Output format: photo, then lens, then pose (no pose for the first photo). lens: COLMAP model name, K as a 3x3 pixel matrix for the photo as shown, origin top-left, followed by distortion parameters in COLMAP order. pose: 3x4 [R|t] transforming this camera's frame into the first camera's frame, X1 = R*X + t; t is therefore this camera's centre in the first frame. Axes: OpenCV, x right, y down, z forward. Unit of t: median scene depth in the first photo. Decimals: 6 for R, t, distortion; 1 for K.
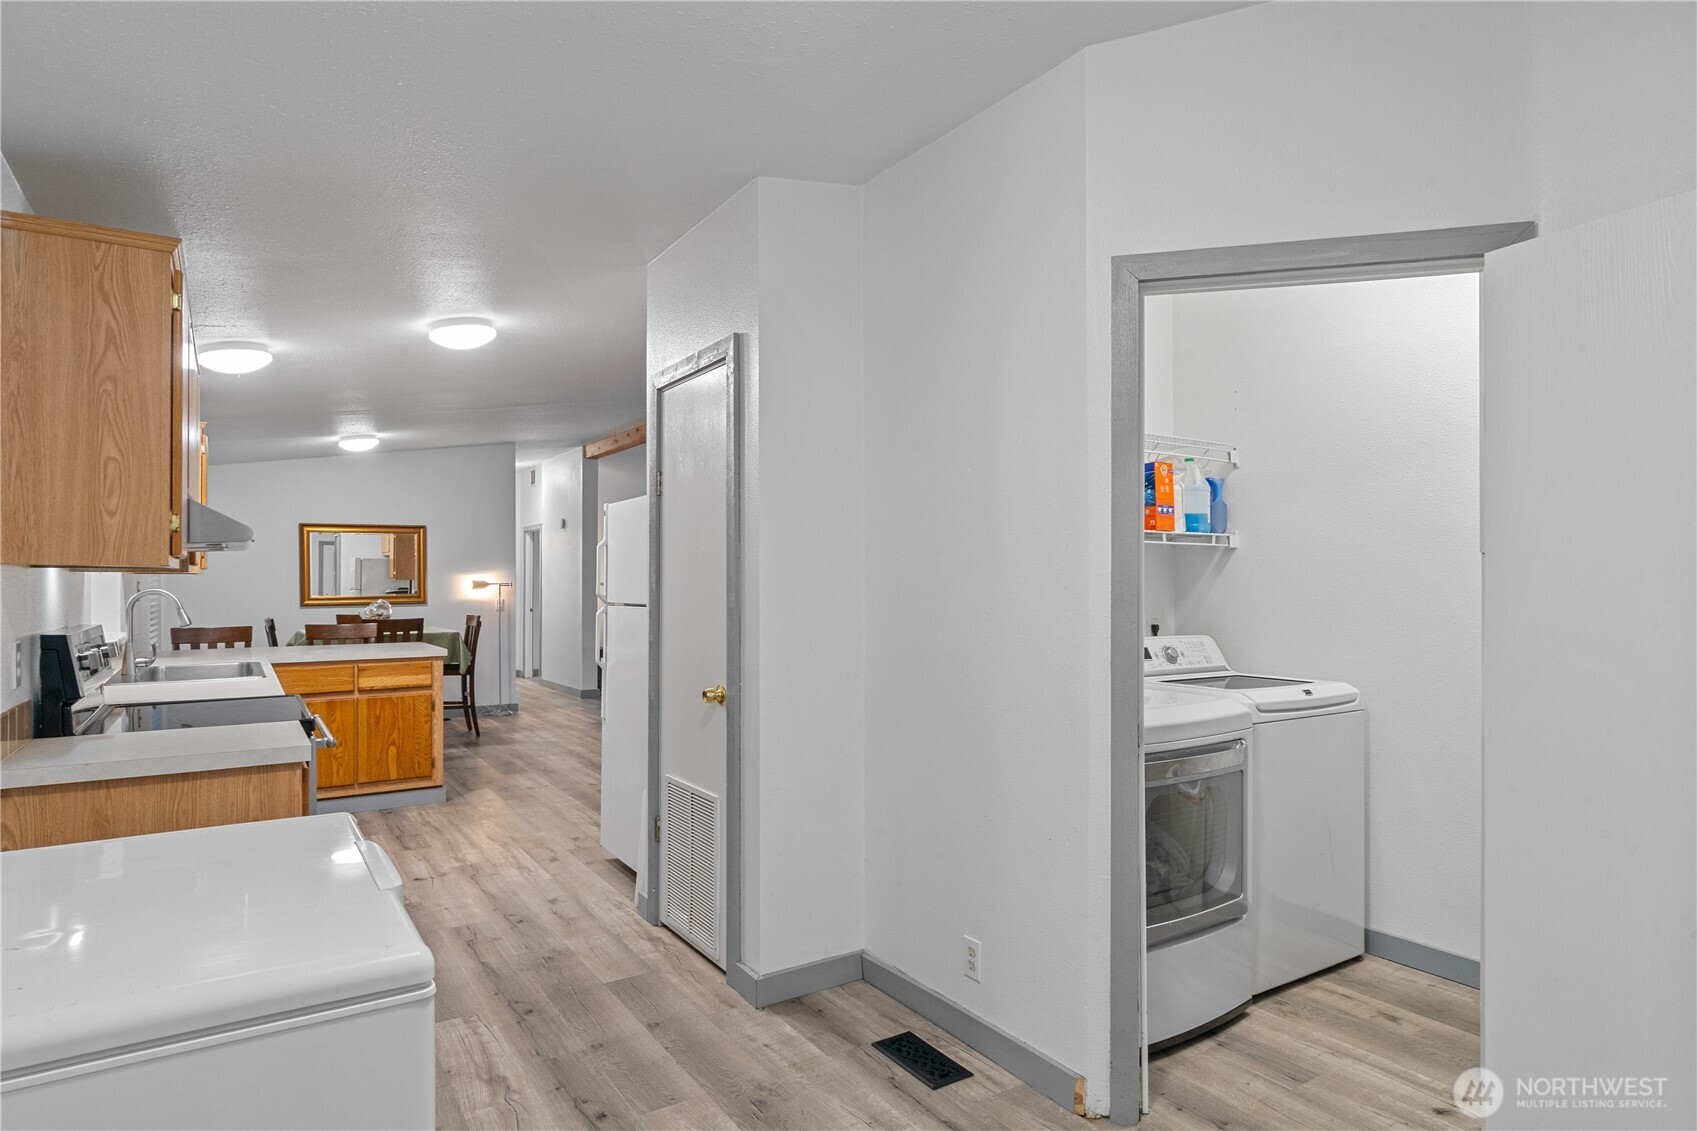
lens RADIAL K [[908.5, 0, 845.4], [0, 908.5, 581.2], [0, 0, 1]] dist [-0.006987, -0.001896]
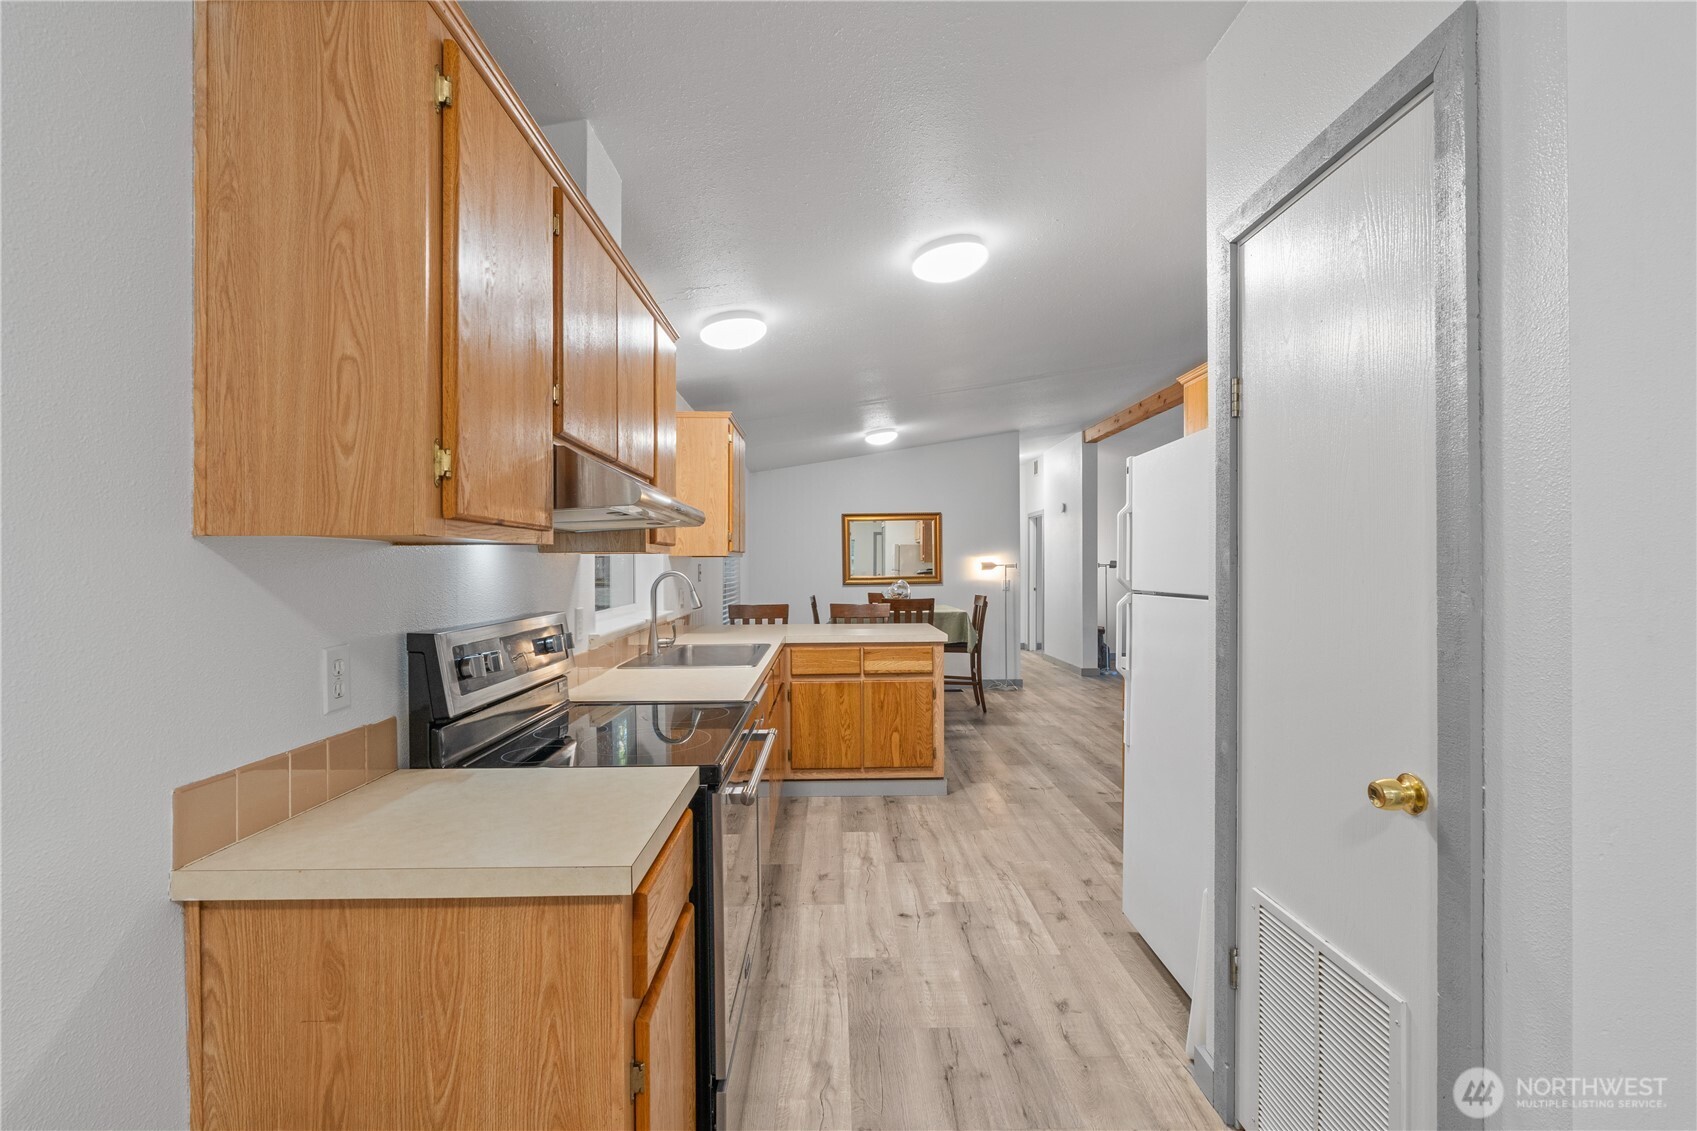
lens RADIAL K [[759.2, 0, 866.3], [0, 759.2, 567.9], [0, 0, 1]] dist [-0.008734, 0.003426]
pose [[0.851295, -0.001290, -0.524685, -0.129636], [0.004716, 0.999975, 0.005193, 0.001470], [0.524666, -0.006895, 0.851281, 0.381476]]
